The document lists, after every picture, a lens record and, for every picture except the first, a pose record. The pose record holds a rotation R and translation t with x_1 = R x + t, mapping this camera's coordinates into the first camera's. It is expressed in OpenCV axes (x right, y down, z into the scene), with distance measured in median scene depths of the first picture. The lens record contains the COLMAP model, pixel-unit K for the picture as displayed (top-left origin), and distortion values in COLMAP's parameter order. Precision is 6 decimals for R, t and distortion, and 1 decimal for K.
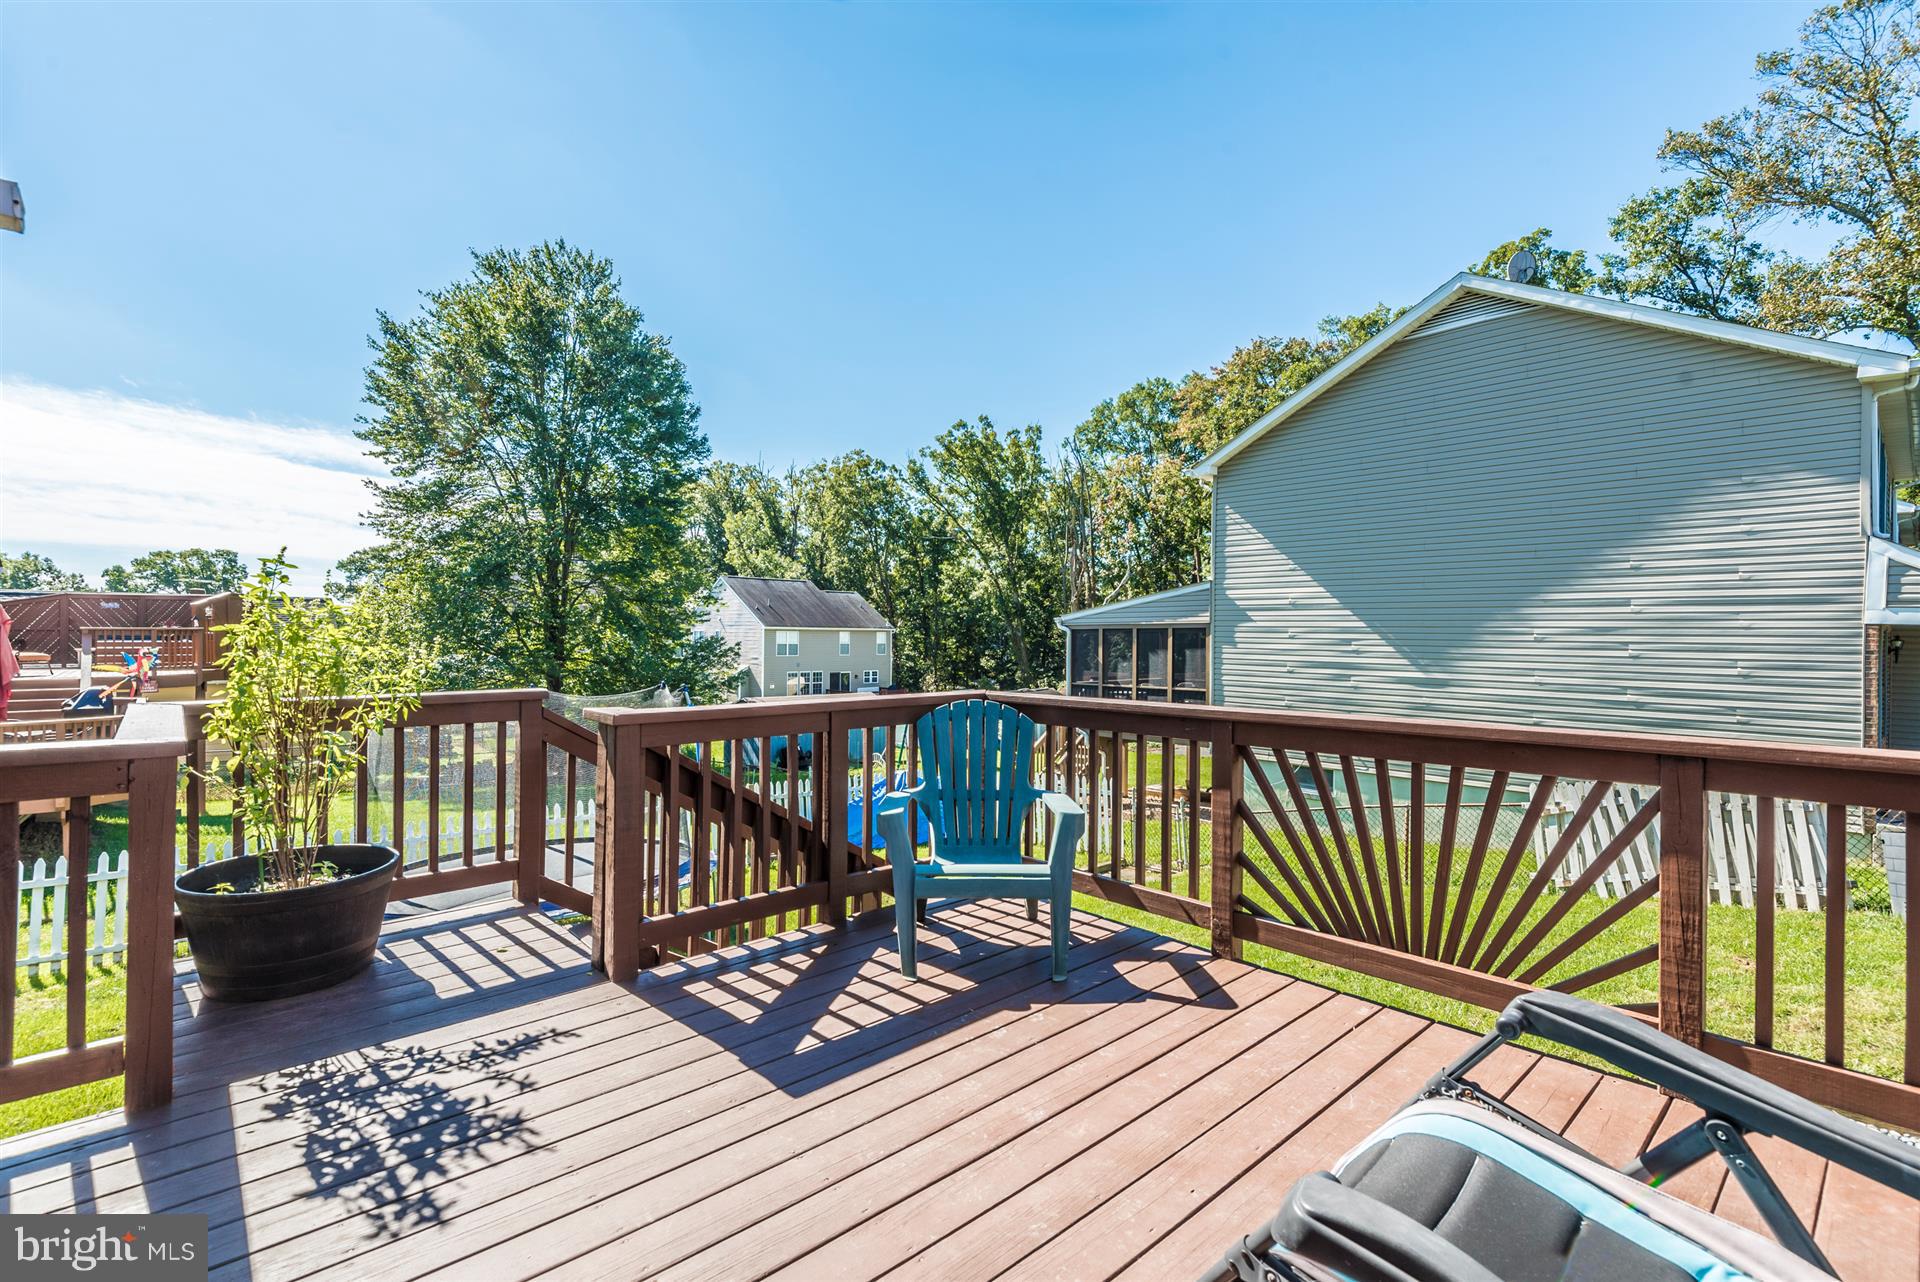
lens RADIAL K [[873.0, 0, 946.0], [0, 873.0, 629.9], [0, 0, 1]] dist [0.009107, -0.002056]
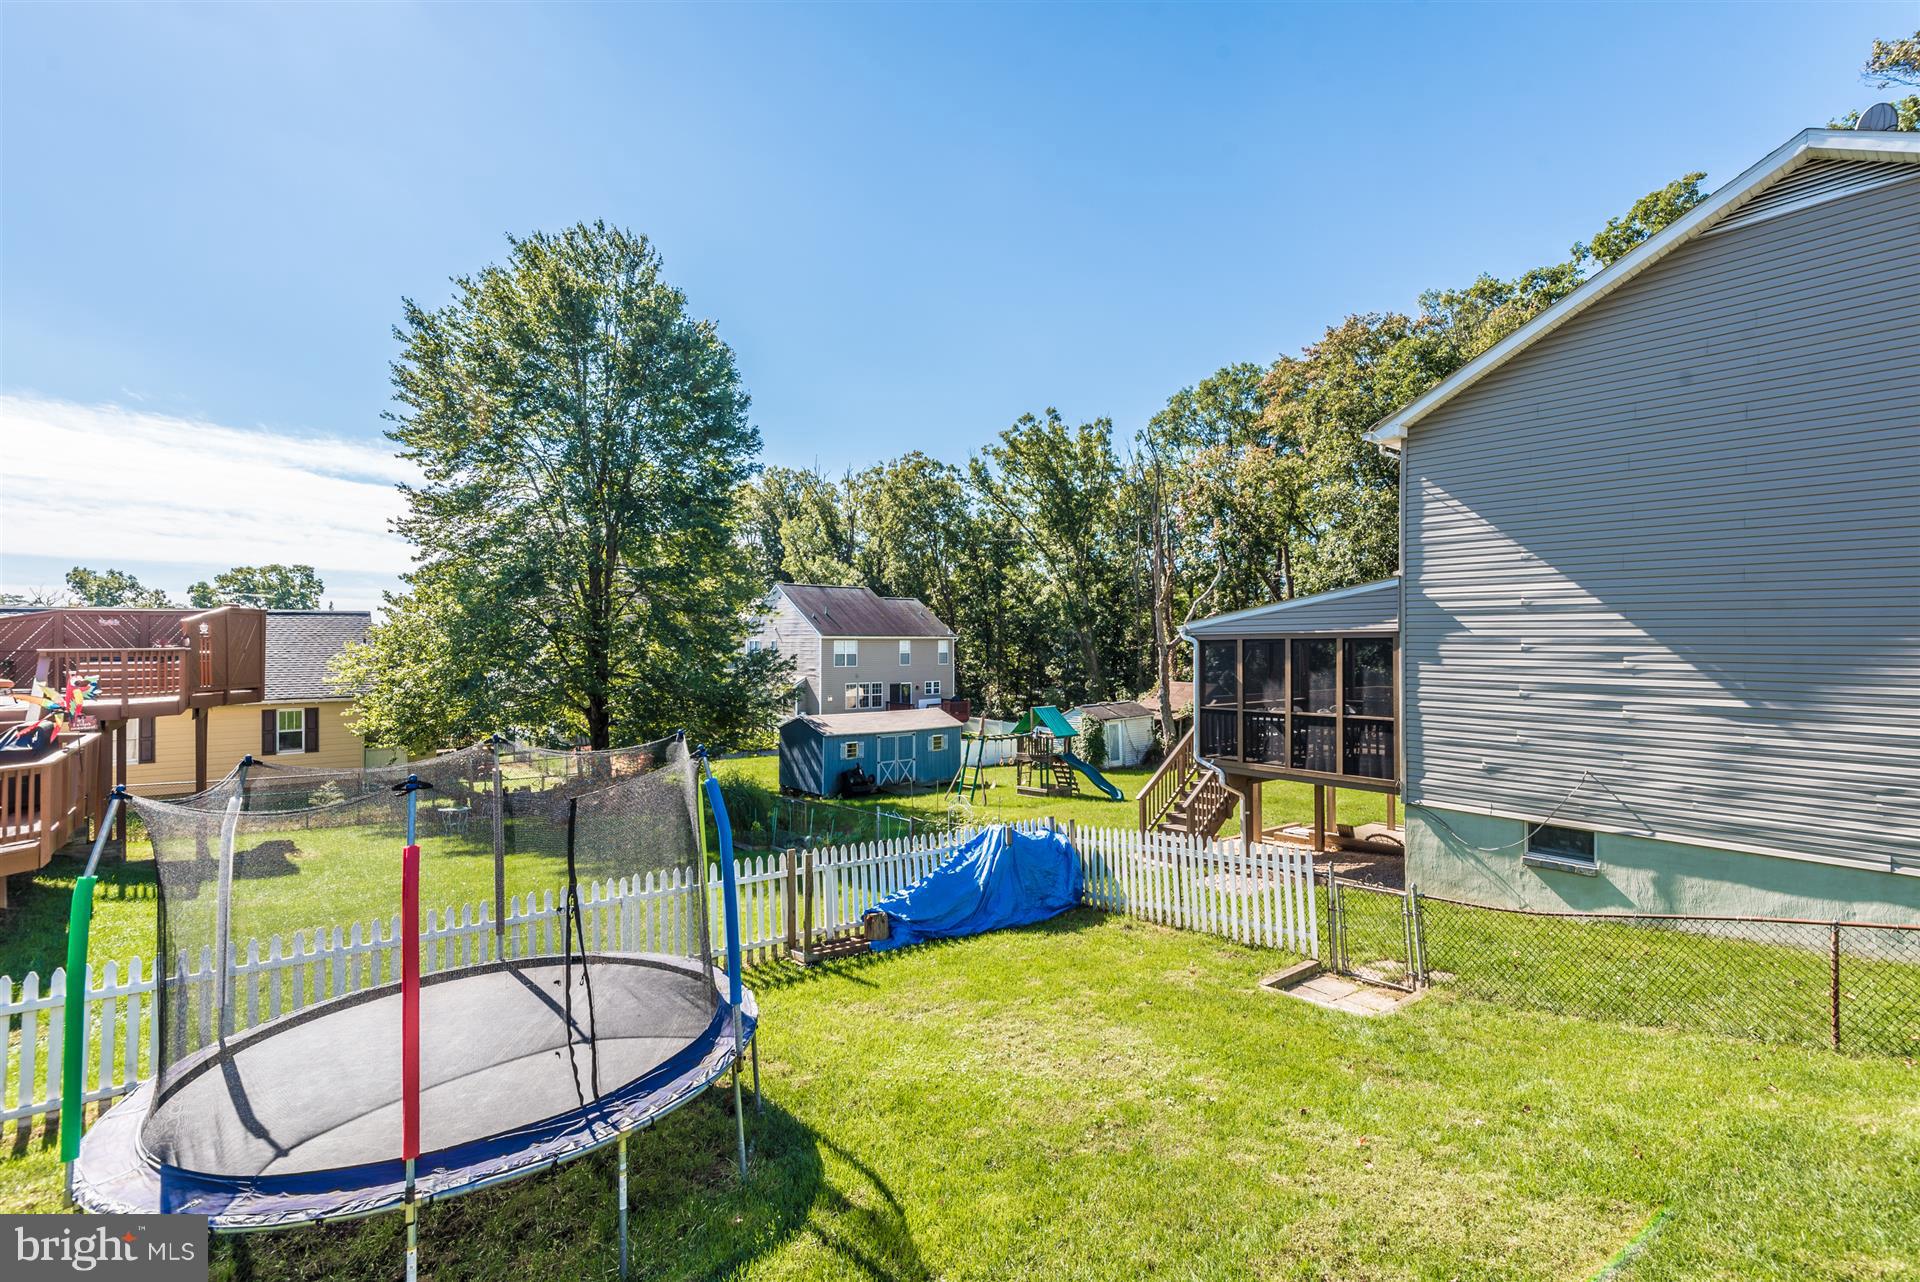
lens RADIAL K [[873.0, 0, 941.9], [0, 873.0, 636.7], [0, 0, 1]] dist [0.009107, -0.002056]
pose [[0.997703, -0.009141, -0.067124, -0.021405], [0.009169, 0.999958, 0.000108, -0.003498], [0.067120, -0.000724, 0.997745, 0.096907]]
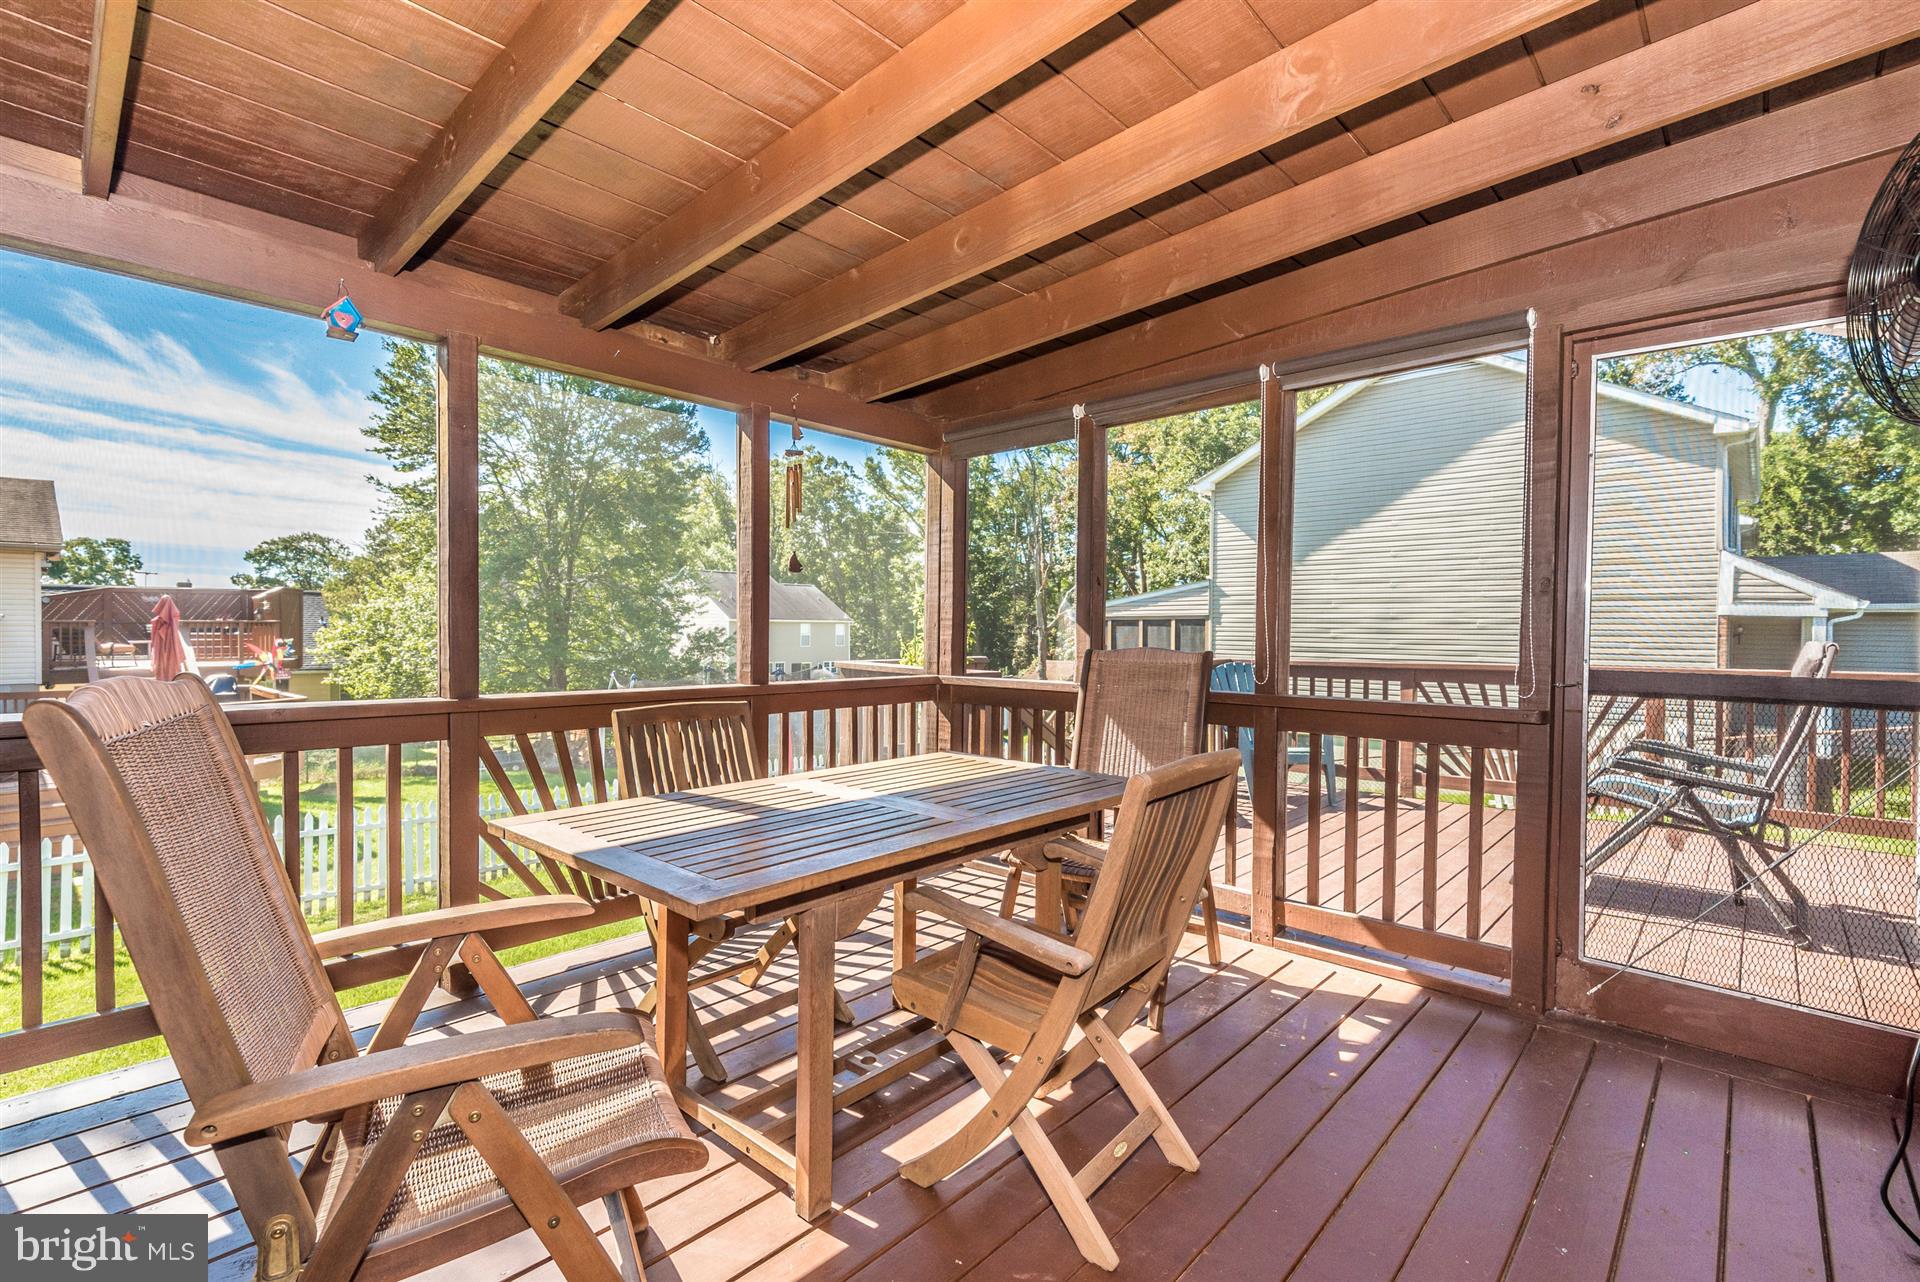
lens RADIAL K [[873.0, 0, 946.7], [0, 873.0, 624.7], [0, 0, 1]] dist [0.009107, -0.002056]
pose [[0.995918, -0.002351, 0.090231, -0.074193], [0.002109, 0.999994, 0.002782, 0.000927], [-0.090237, -0.002580, 0.995917, -0.068290]]
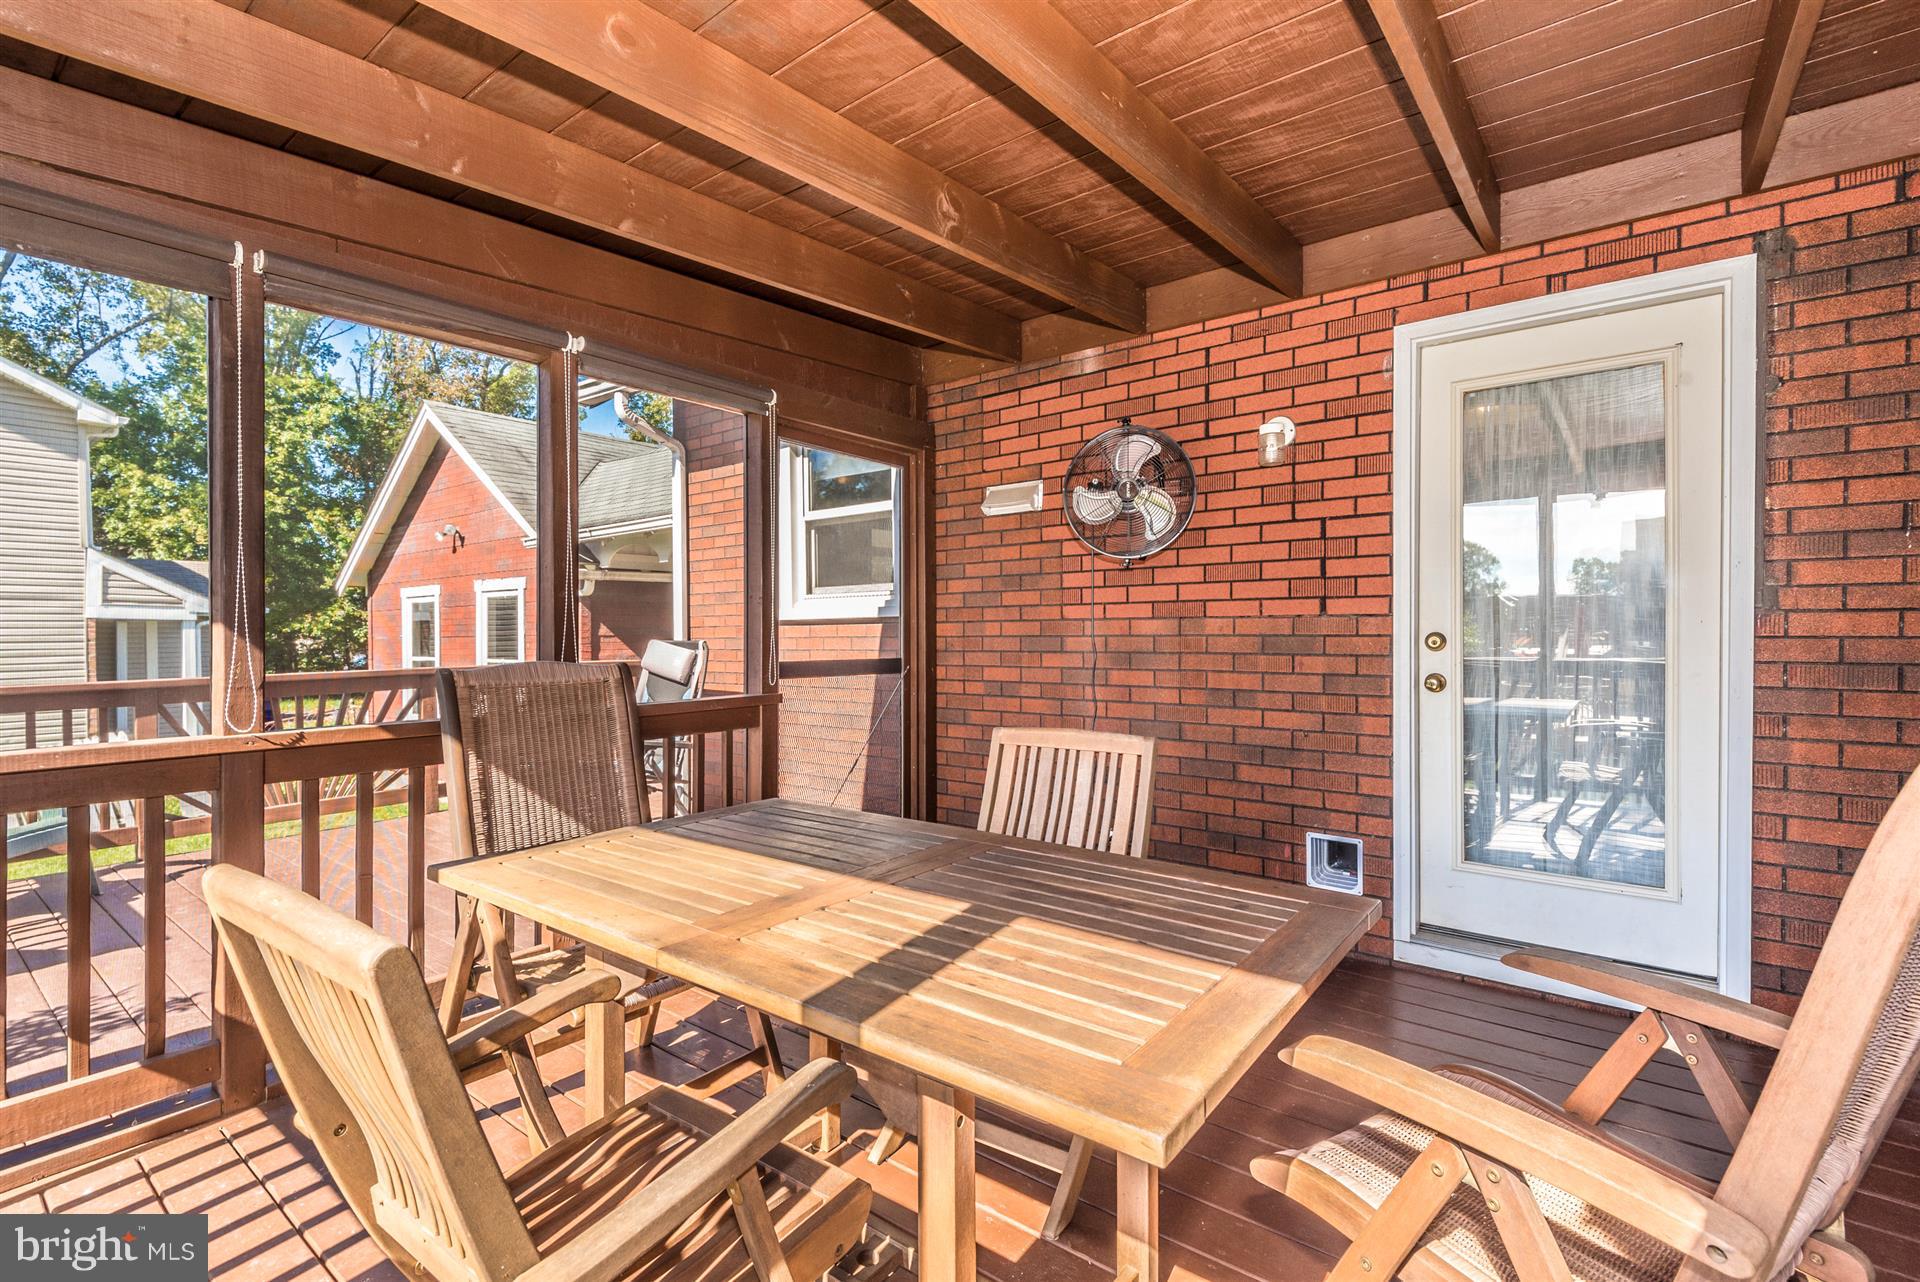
lens RADIAL K [[873.0, 0, 978.2], [0, 873.0, 633.3], [0, 0, 1]] dist [0.009107, -0.002056]
pose [[-0.185607, -0.018916, 0.982442, -0.117602], [0.009352, 0.999735, 0.021016, 0.000545], [-0.982580, 0.013089, -0.185381, -0.004140]]
